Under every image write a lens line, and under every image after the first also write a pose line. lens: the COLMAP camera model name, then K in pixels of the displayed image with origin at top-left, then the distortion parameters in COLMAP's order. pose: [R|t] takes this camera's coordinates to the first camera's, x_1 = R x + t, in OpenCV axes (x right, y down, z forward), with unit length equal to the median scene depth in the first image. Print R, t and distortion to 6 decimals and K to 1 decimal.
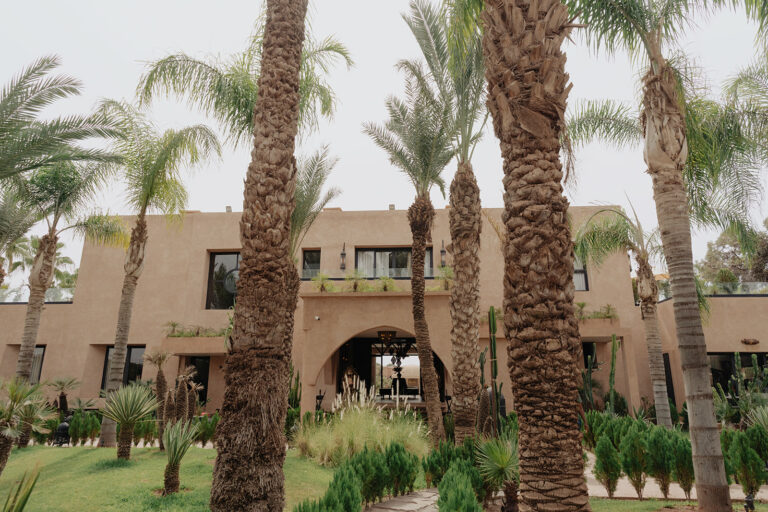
lens RADIAL K [[508.0, 0, 384.4], [0, 508.0, 258.5], [0, 0, 1]] dist [-0.002943, 0.003217]
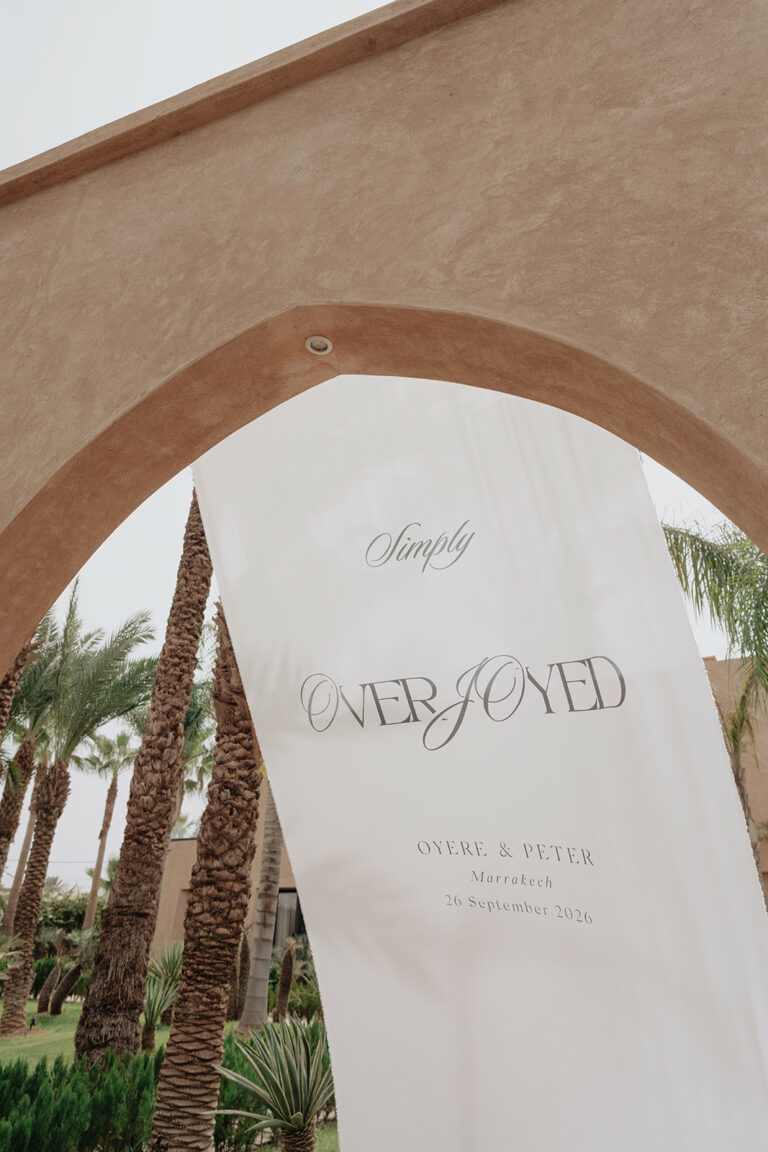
lens RADIAL K [[762.0, 0, 385.0], [0, 762.0, 573.3], [0, 0, 1]] dist [-0.002943, 0.003217]
pose [[0.883062, -0.190177, -0.428993, 1.164264], [0.096119, 0.968118, -0.231319, -0.100615], [0.459307, 0.163035, 0.873188, -0.367966]]
